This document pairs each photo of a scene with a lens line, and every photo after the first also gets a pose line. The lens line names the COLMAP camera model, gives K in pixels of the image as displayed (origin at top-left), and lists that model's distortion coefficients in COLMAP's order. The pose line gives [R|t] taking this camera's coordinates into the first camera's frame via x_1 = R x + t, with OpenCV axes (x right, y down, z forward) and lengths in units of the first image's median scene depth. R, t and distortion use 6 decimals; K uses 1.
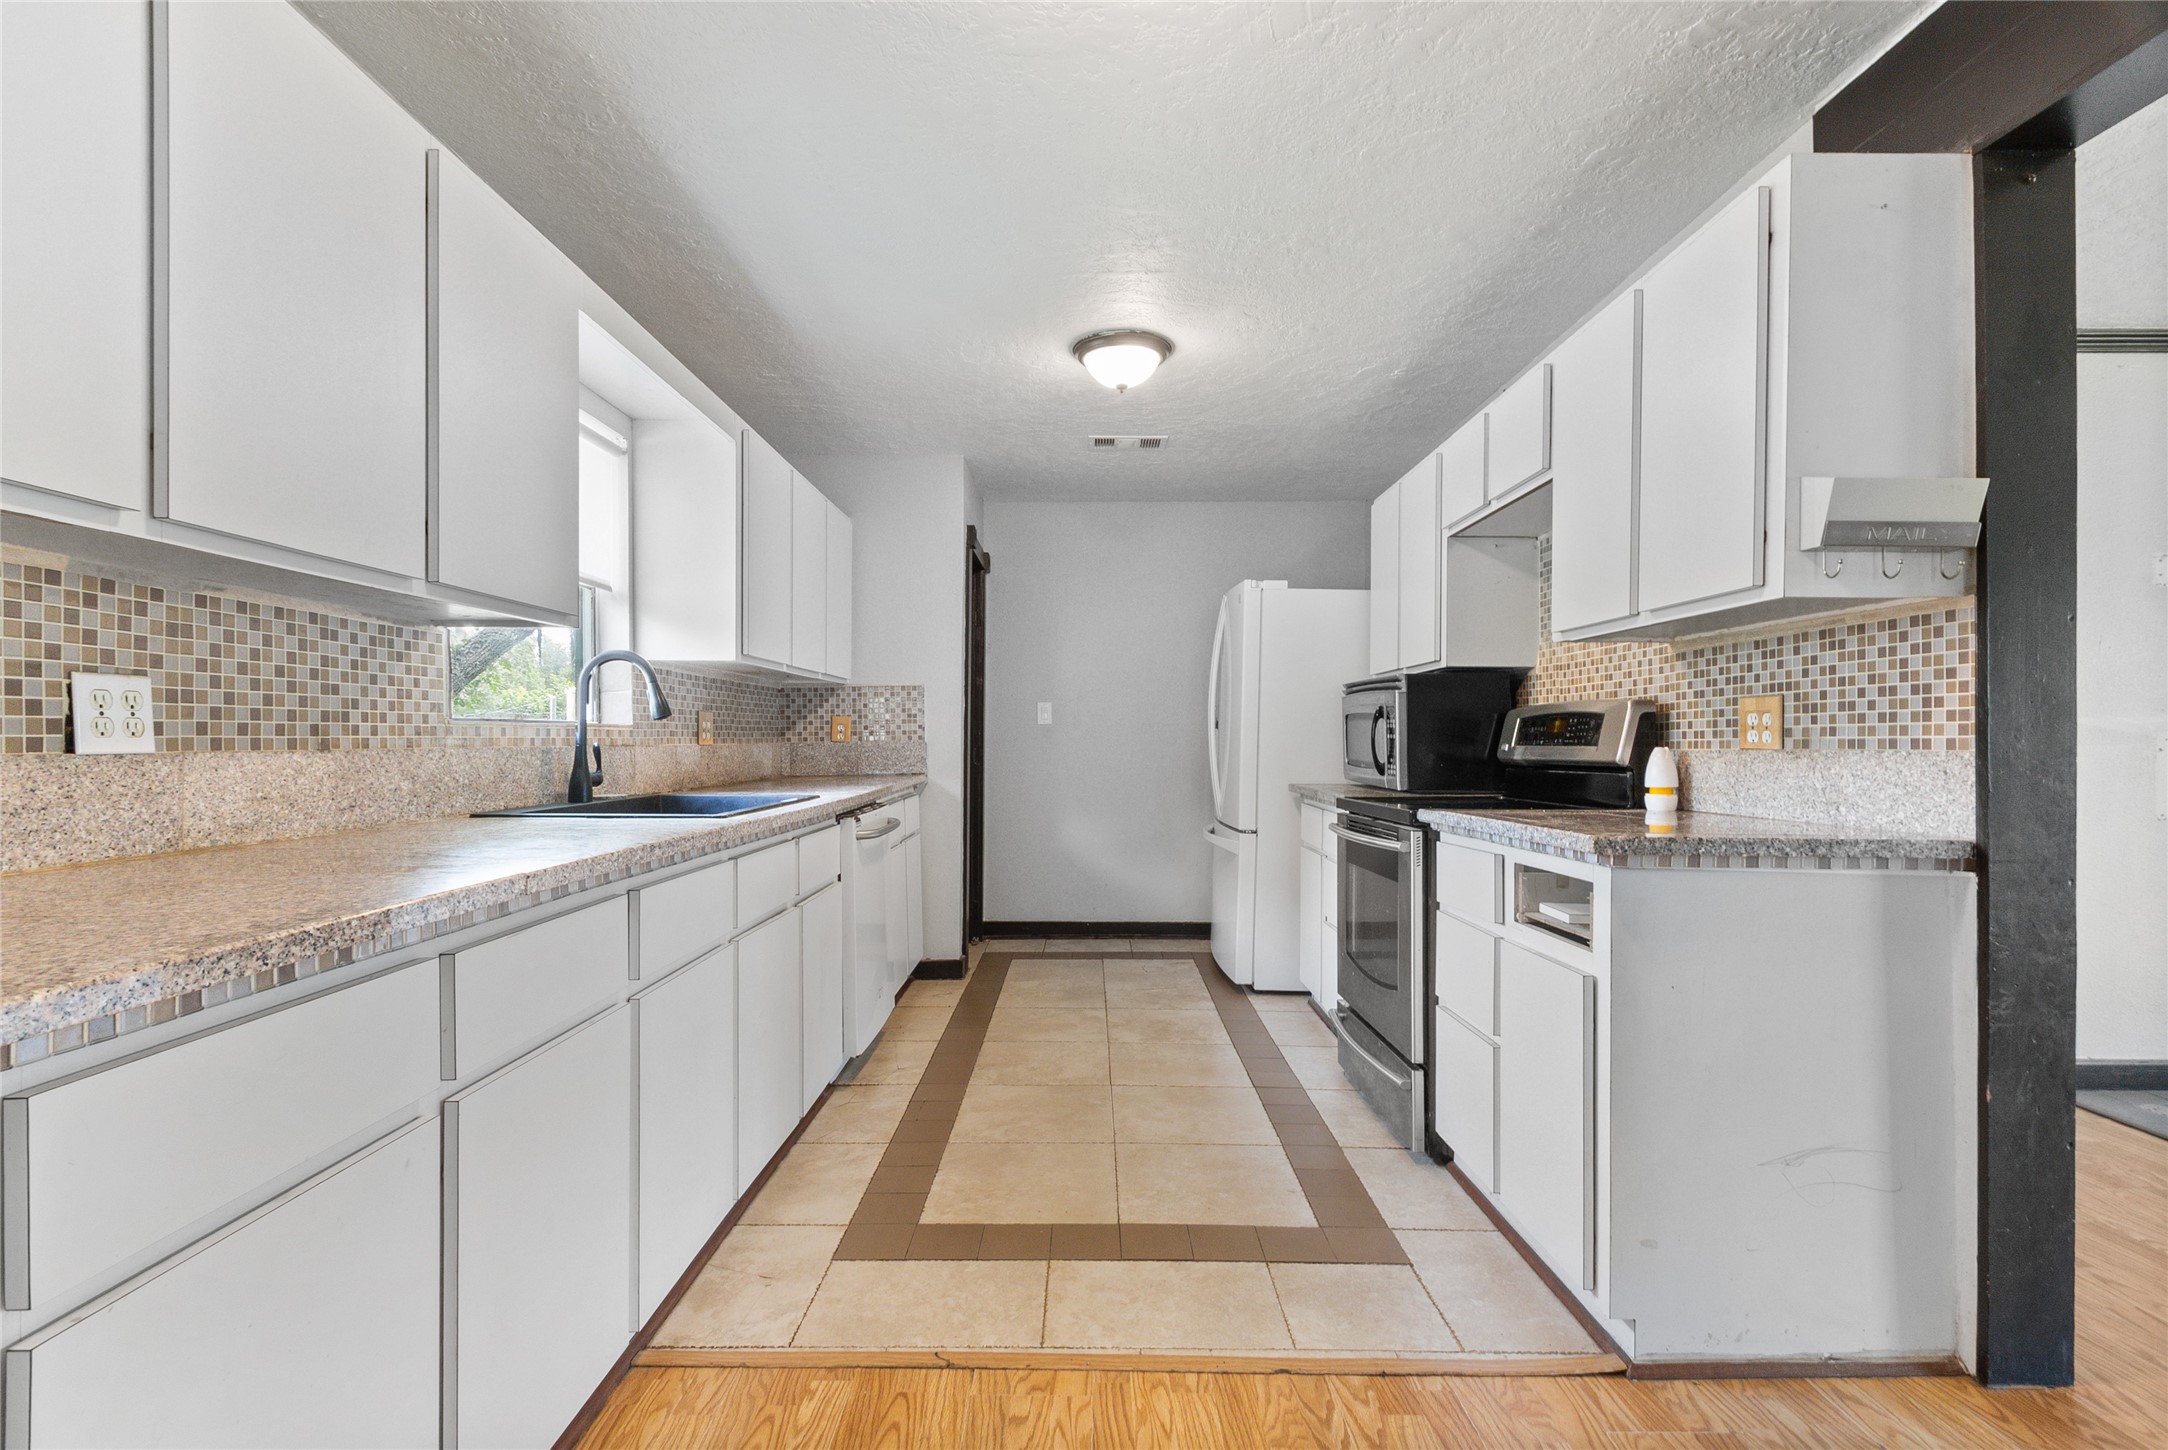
lens RADIAL K [[1006.1, 0, 1082.5], [0, 1006.1, 731.8], [0, 0, 1]] dist [0.006695, -0.002230]
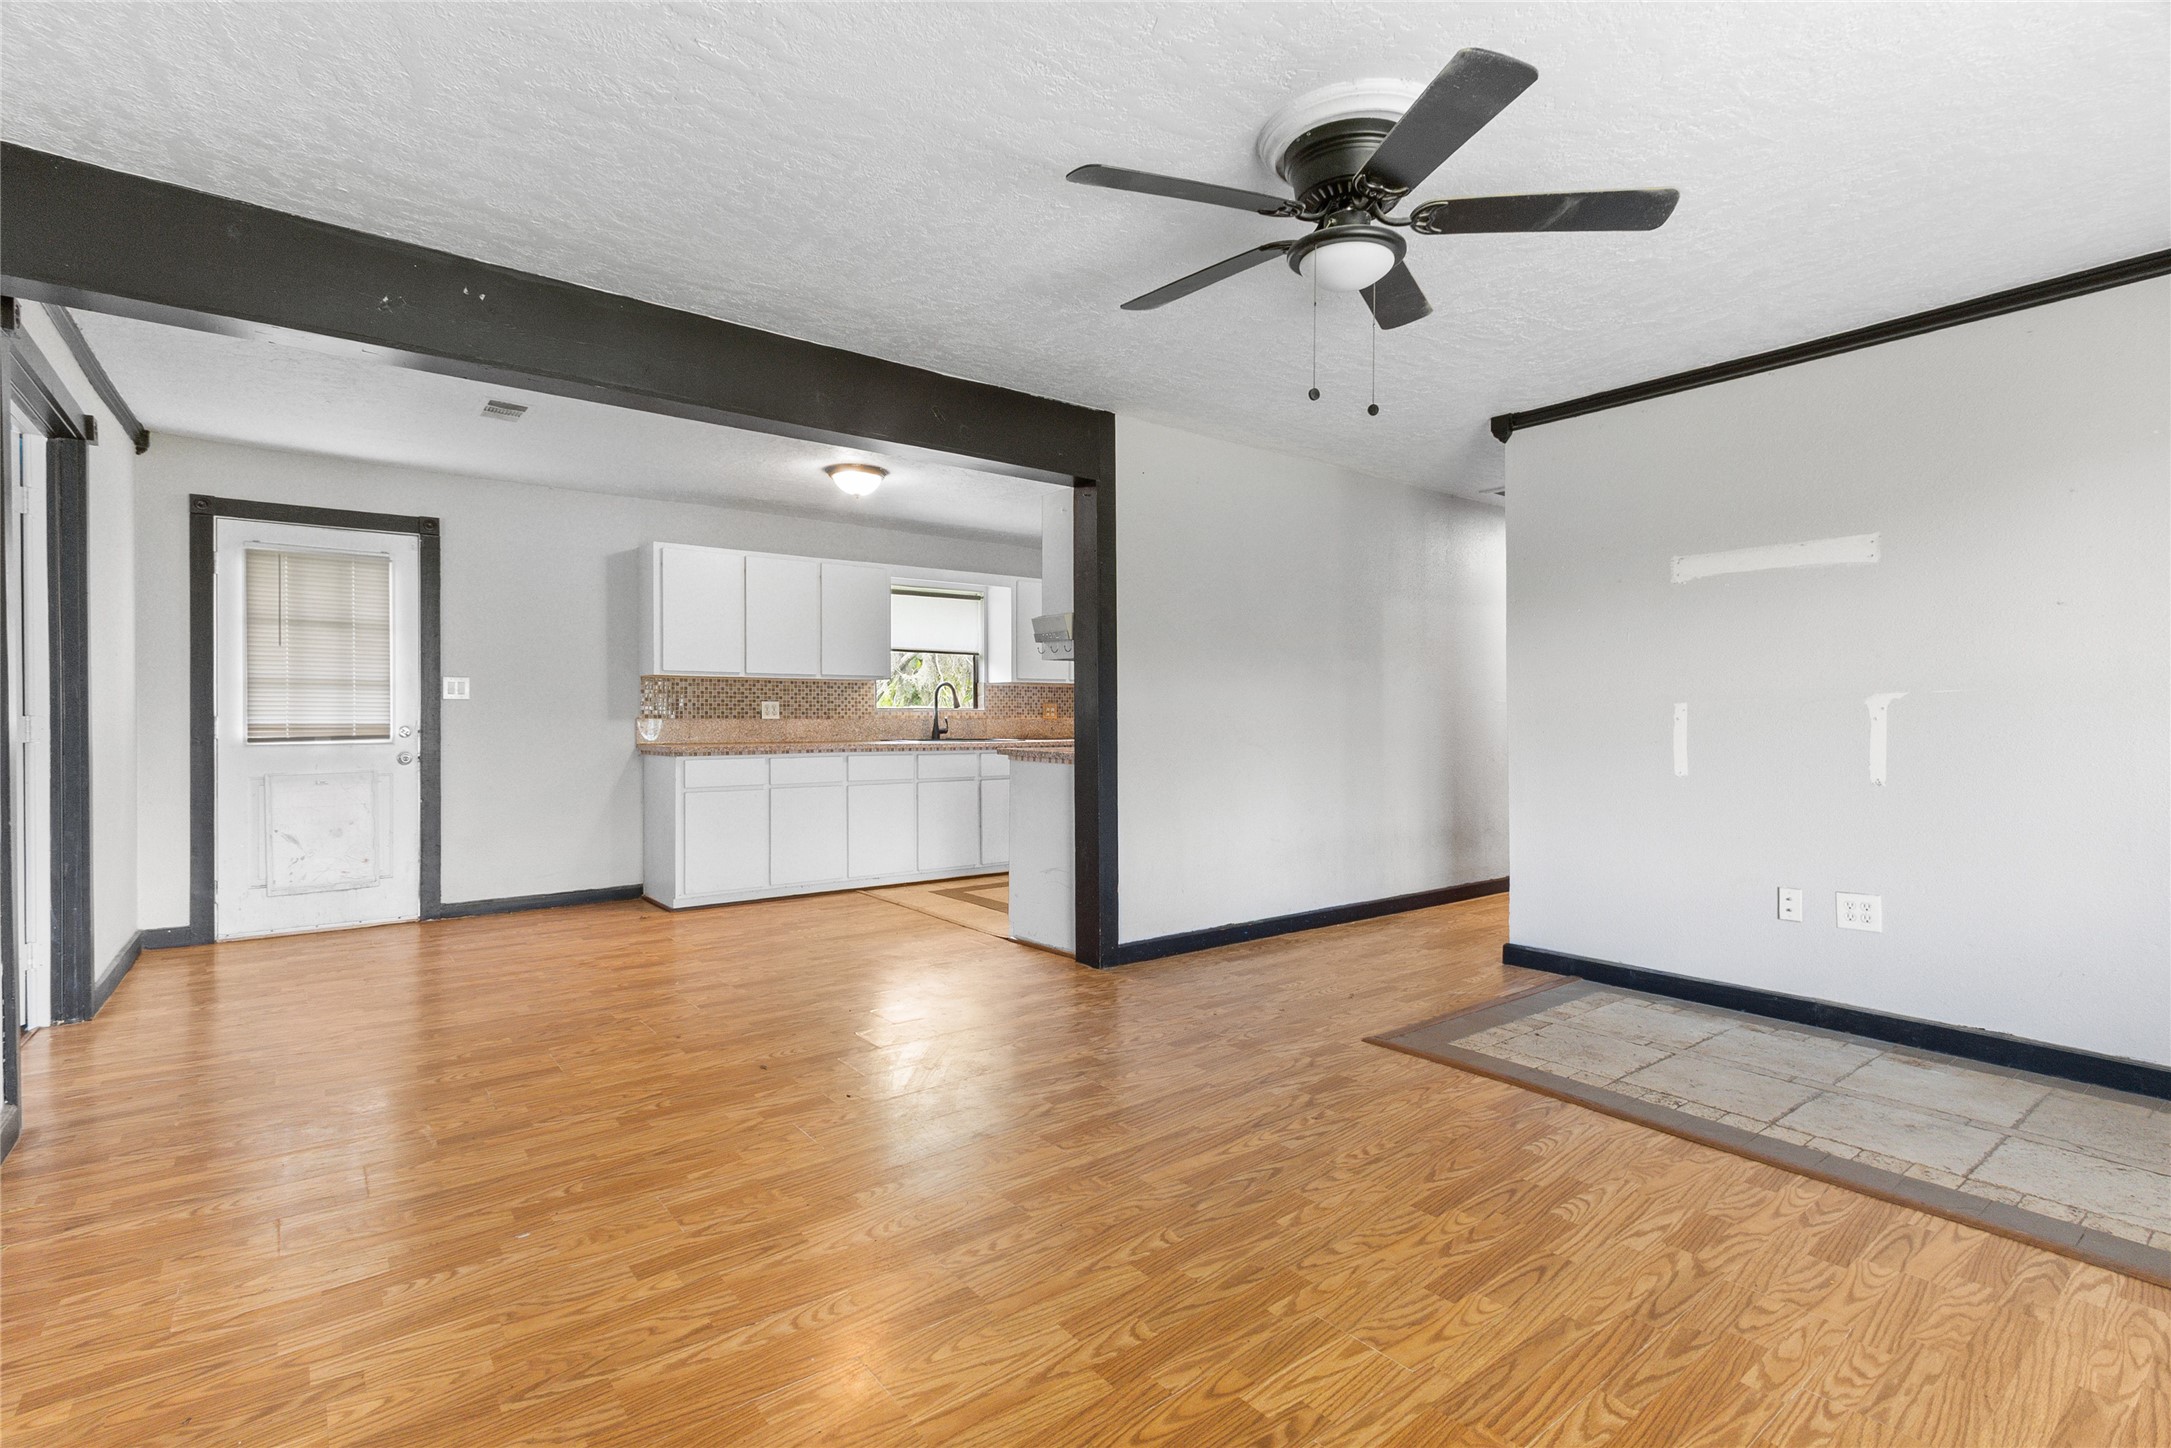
lens RADIAL K [[1007.4, 0, 1078.2], [0, 1007.4, 722.4], [0, 0, 1]] dist [0.006695, -0.002230]
pose [[0.618930, 0.000097, -0.785446, 2.271034], [0.007979, 0.999948, 0.006411, 0.013066], [0.785406, -0.010235, 0.618896, -0.462225]]
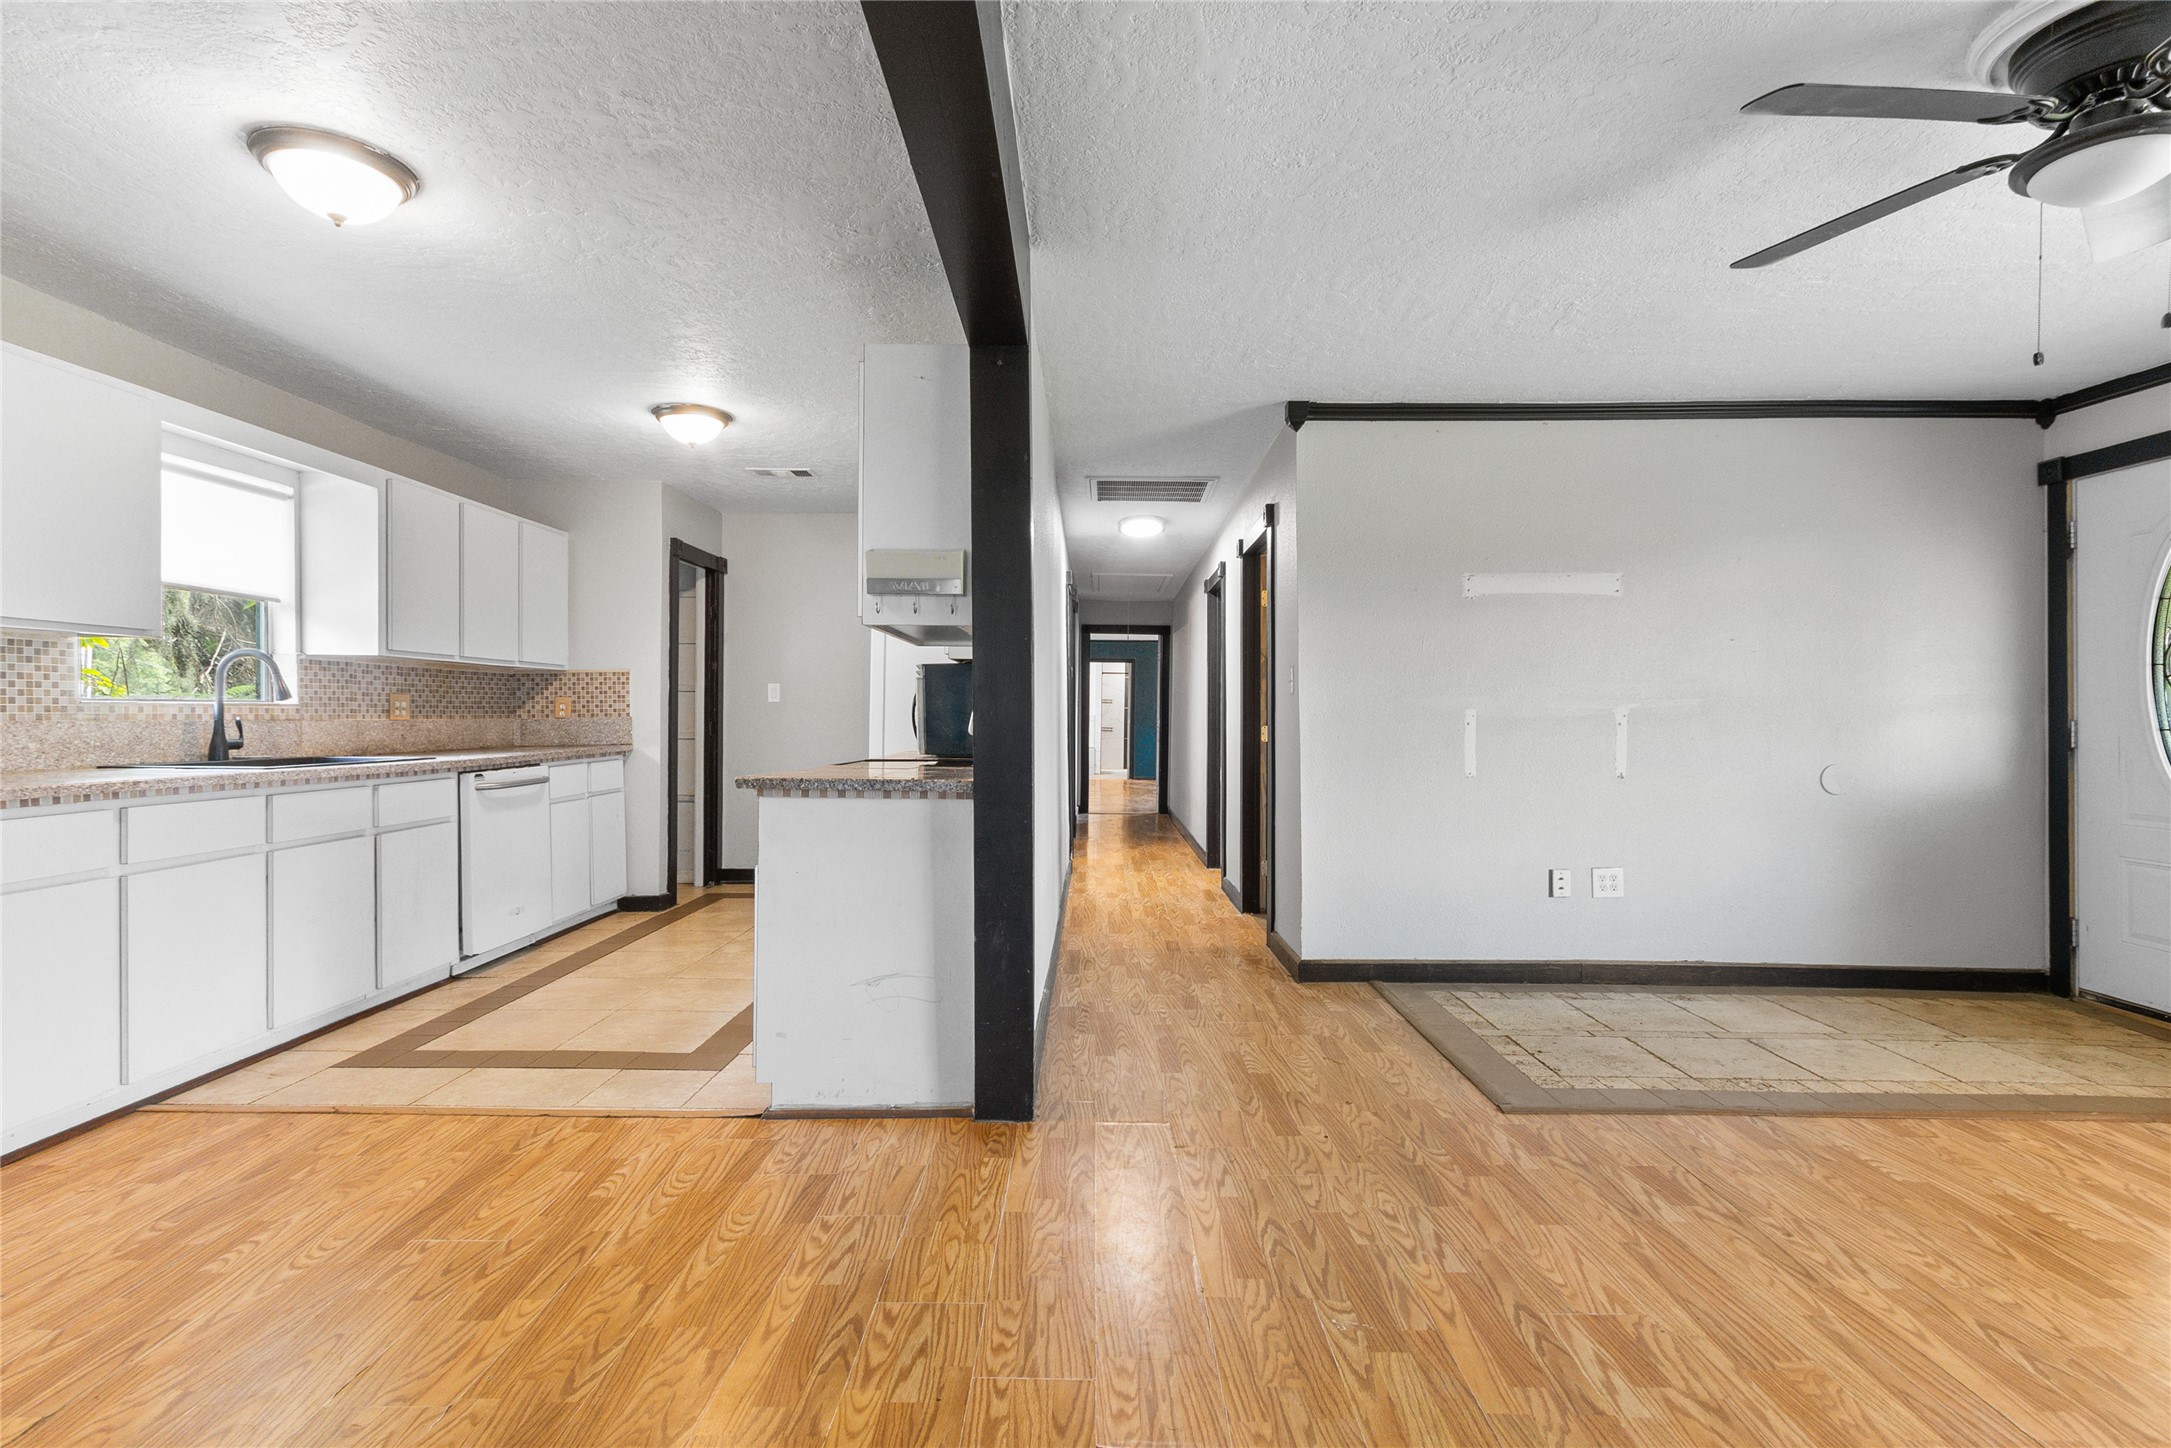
lens RADIAL K [[1007.4, 0, 1080.1], [0, 1007.4, 721.2], [0, 0, 1]] dist [0.006695, -0.002230]
pose [[0.999955, -0.000138, -0.009440, 0.844435], [0.000249, 0.999931, 0.011784, -0.000342], [0.009438, -0.011785, 0.999886, -0.454085]]
